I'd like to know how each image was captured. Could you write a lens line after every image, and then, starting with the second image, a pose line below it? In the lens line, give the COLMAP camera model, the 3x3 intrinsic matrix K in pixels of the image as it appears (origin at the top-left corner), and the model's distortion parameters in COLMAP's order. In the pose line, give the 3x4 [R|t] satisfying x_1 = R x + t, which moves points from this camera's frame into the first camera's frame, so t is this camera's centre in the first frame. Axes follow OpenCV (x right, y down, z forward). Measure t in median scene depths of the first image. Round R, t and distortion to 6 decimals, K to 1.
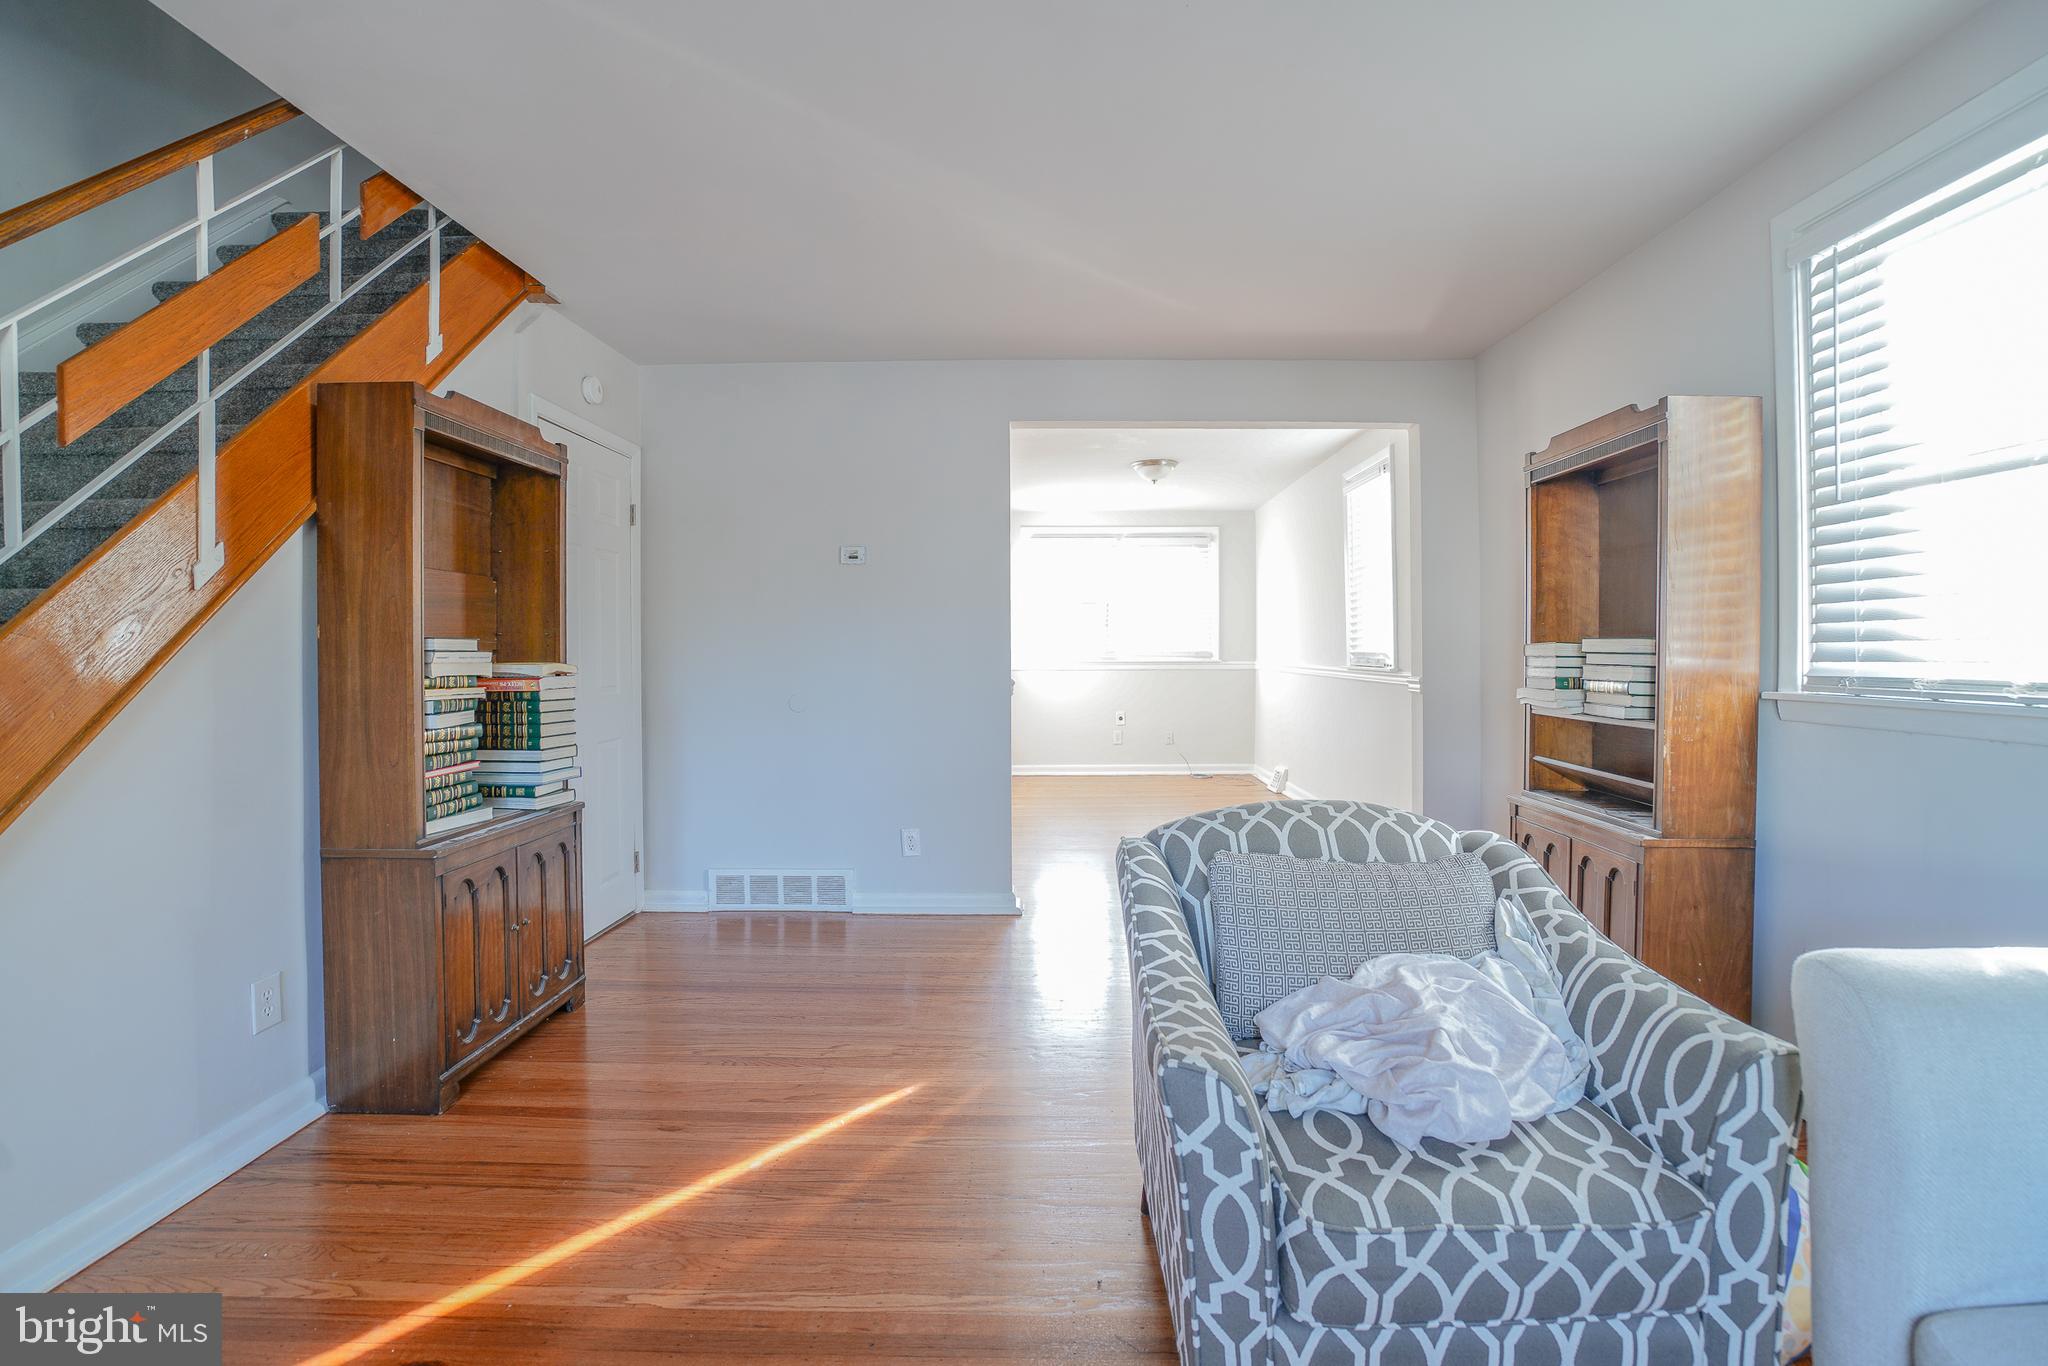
lens RADIAL K [[959.1, 0, 1018.4], [0, 959.1, 666.3], [0, 0, 1]] dist [-0.063342, 0.030900]
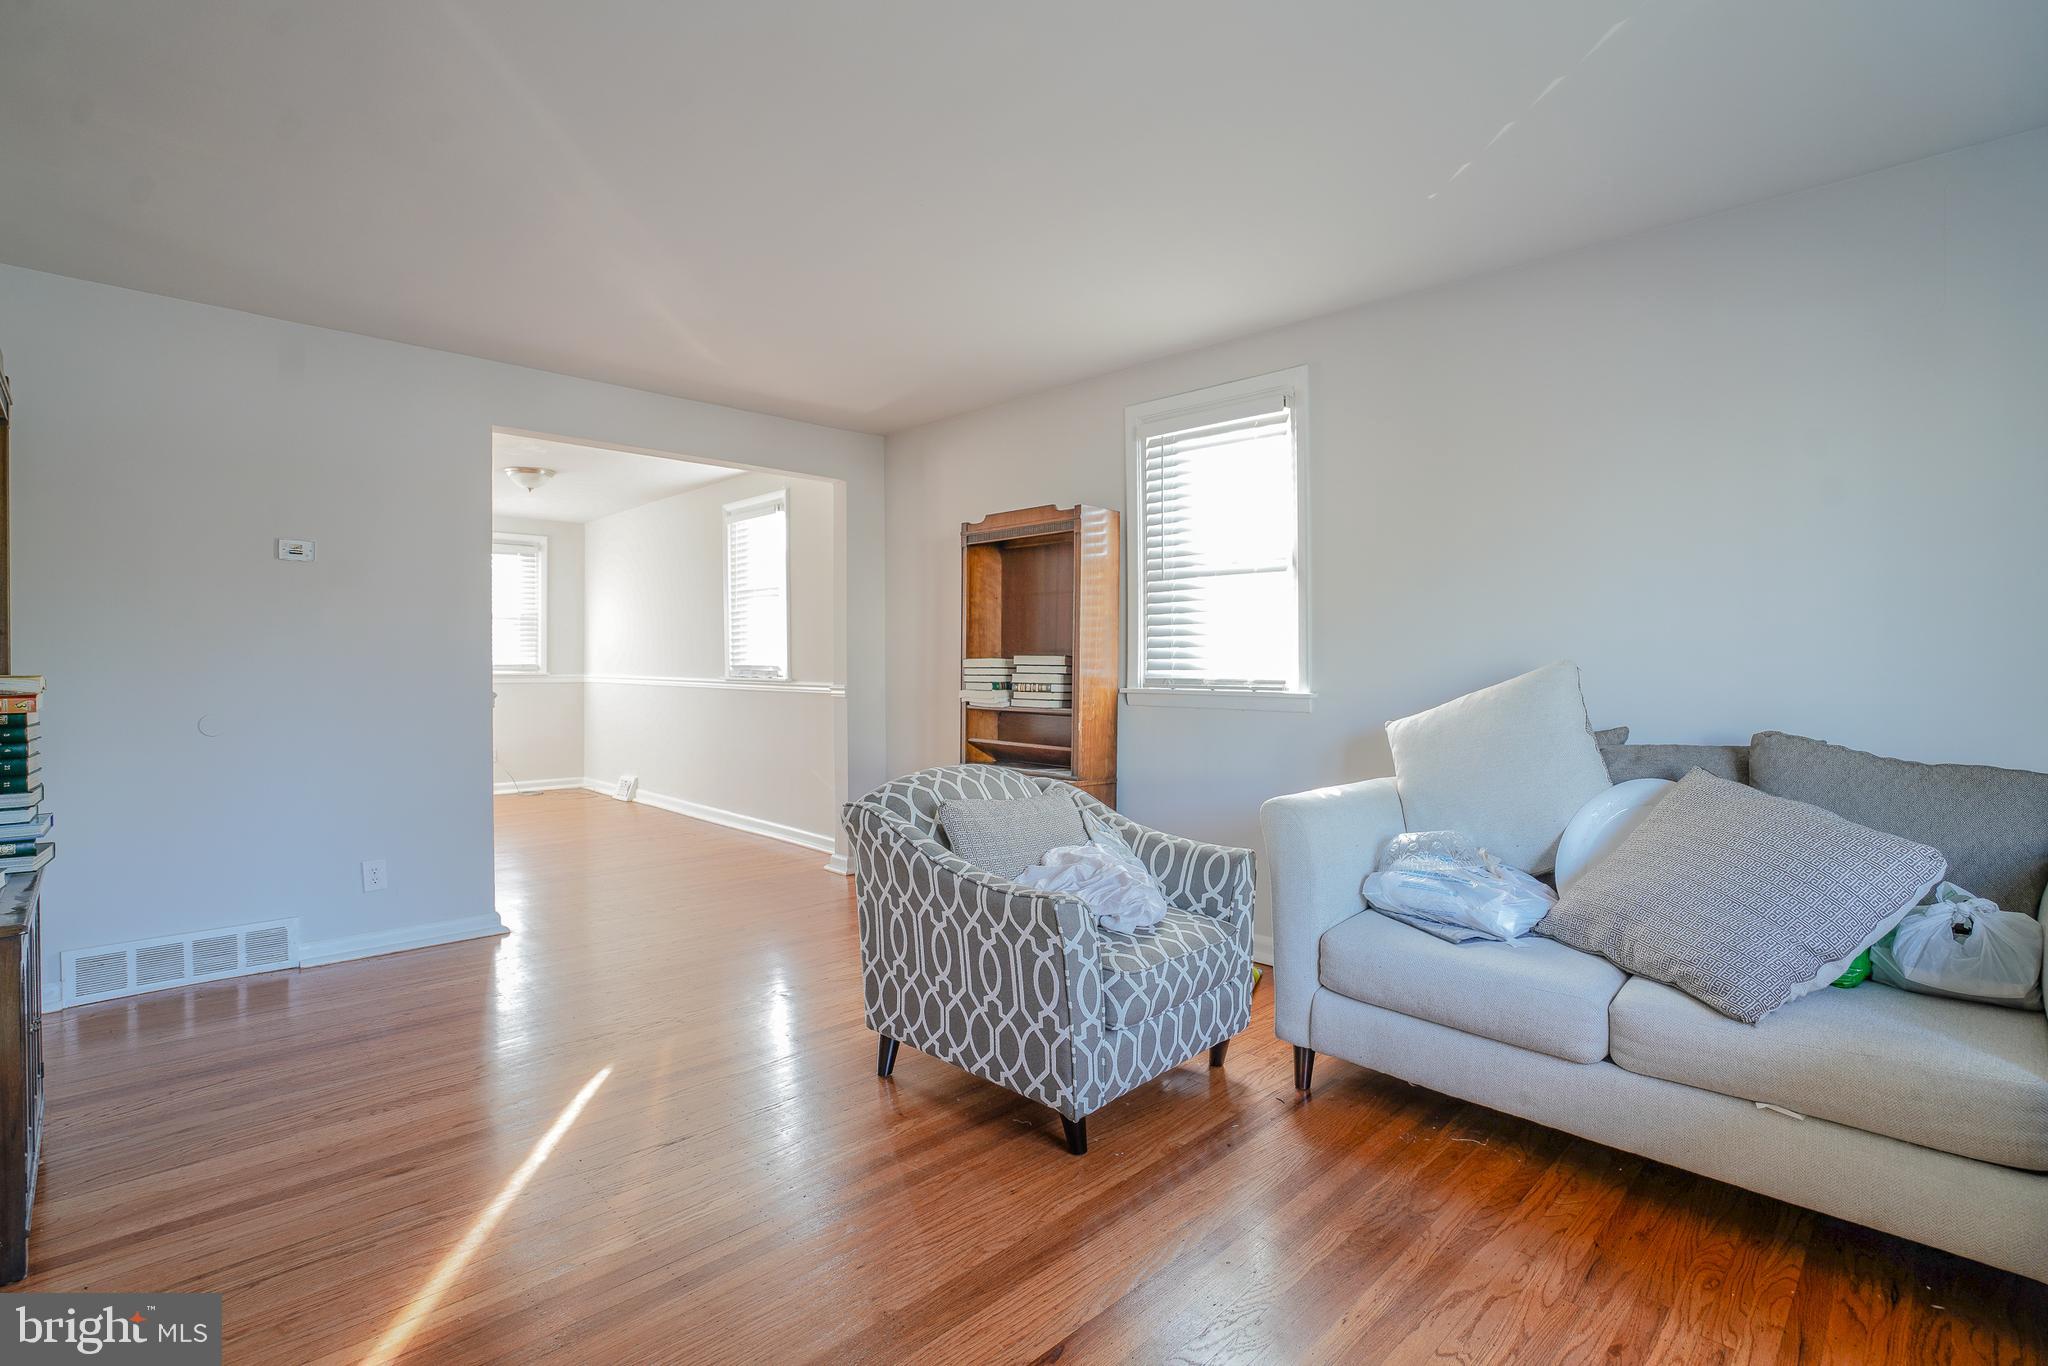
lens RADIAL K [[959.1, 0, 1018.4], [0, 959.1, 666.3], [0, 0, 1]] dist [-0.063342, 0.030900]
pose [[0.708611, 0.001627, 0.705598, -0.505221], [0.008549, 0.999904, -0.010892, 0.004548], [-0.705548, 0.013751, 0.708529, -0.082241]]
